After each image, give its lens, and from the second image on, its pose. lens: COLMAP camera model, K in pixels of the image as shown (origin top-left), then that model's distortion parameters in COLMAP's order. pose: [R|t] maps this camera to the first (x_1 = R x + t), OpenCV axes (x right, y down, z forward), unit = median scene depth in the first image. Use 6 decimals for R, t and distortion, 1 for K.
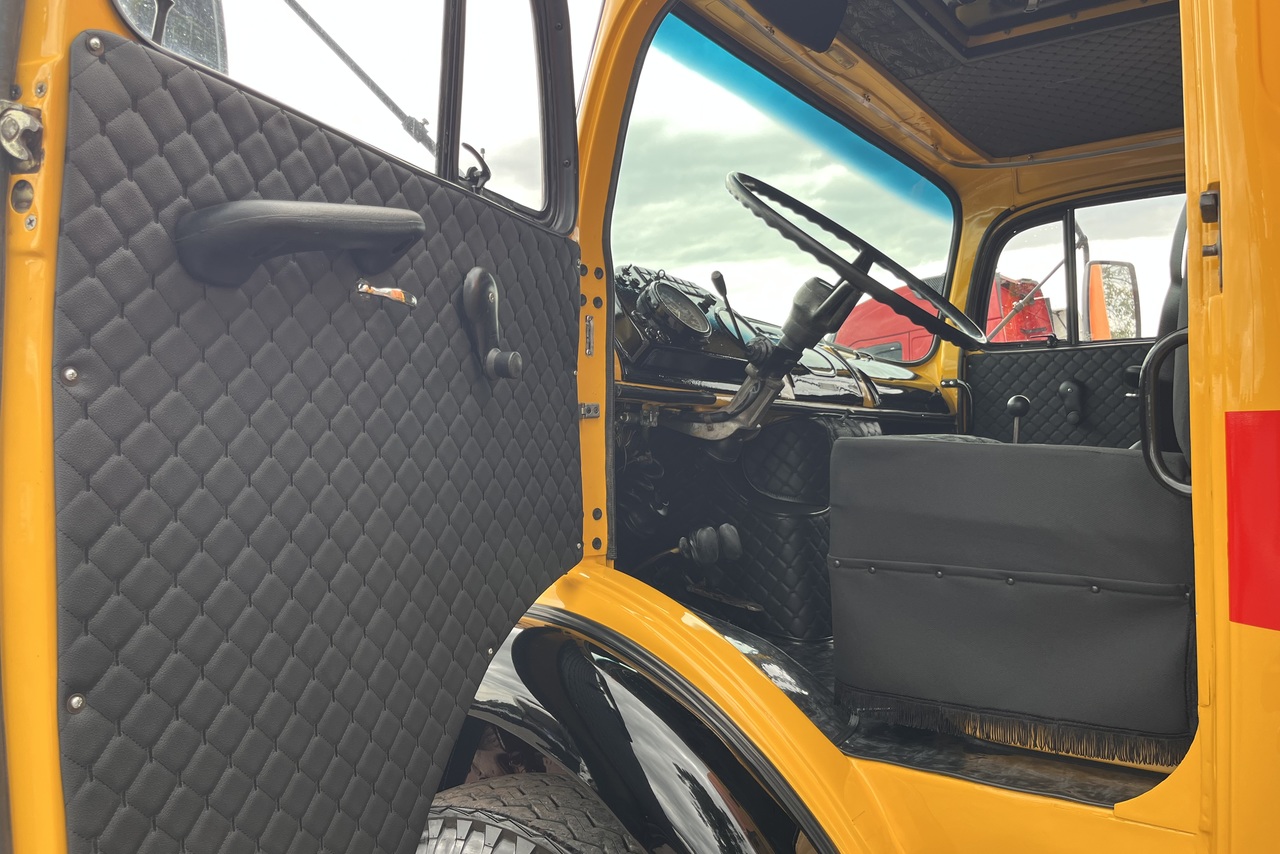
lens RADIAL K [[939.4, 0, 640.0], [0, 939.4, 427.0], [0, 0, 1]] dist [0.002174, -0.000323]
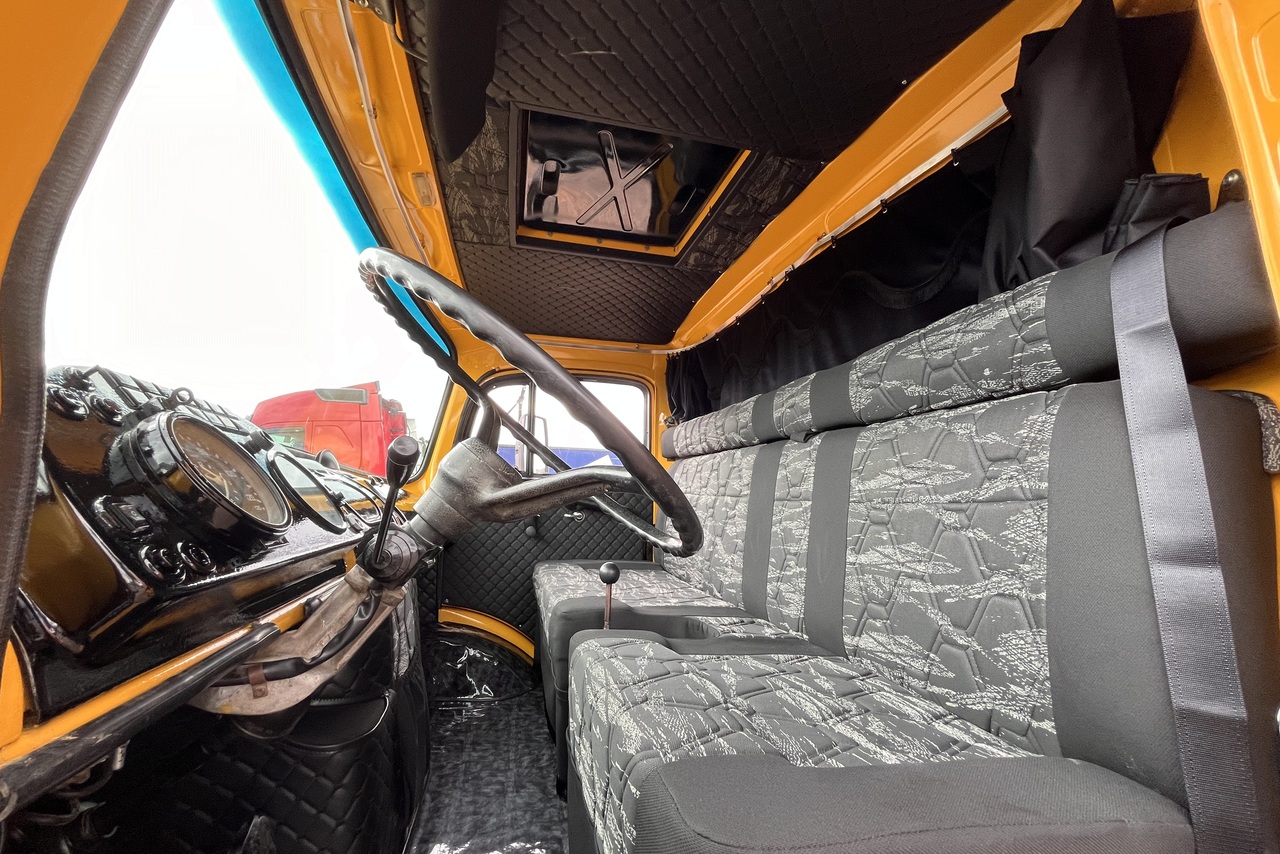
lens RADIAL K [[509.9, 0, 644.1], [0, 509.9, 431.6], [0, 0, 1]] dist [-0.001155, -0.000009]
pose [[0.630447, 0.108904, 0.768555, -0.025229], [-0.039094, 0.993308, -0.108682, -0.118074], [-0.775247, 0.038473, 0.630485, 0.612430]]
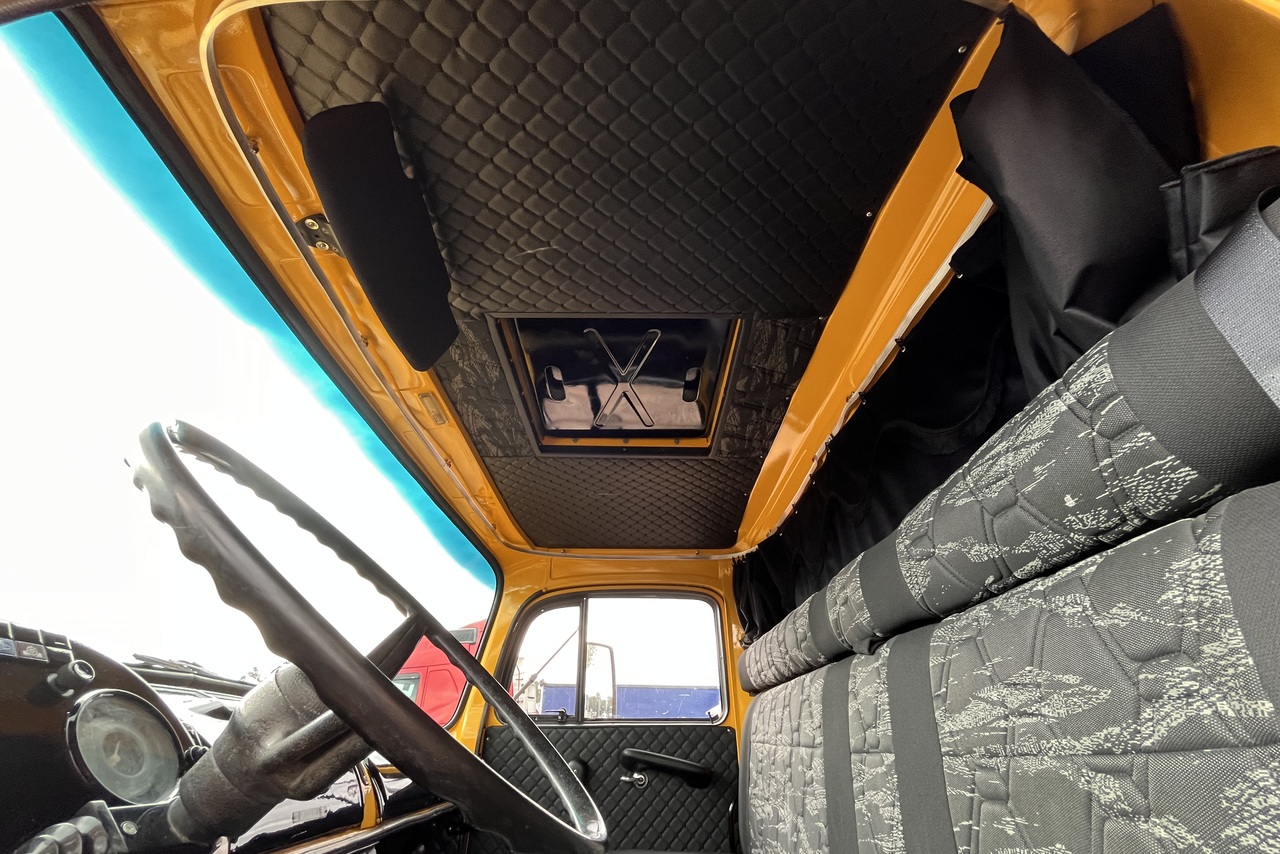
lens RADIAL K [[514.7, 0, 647.7], [0, 514.7, 433.6], [0, 0, 1]] dist [-0.001772, -0.000132]
pose [[0.791085, 0.321668, 0.520303, 0.142199], [-0.021302, 0.864546, -0.502101, -0.119525], [-0.611335, 0.386121, 0.690782, 0.596731]]
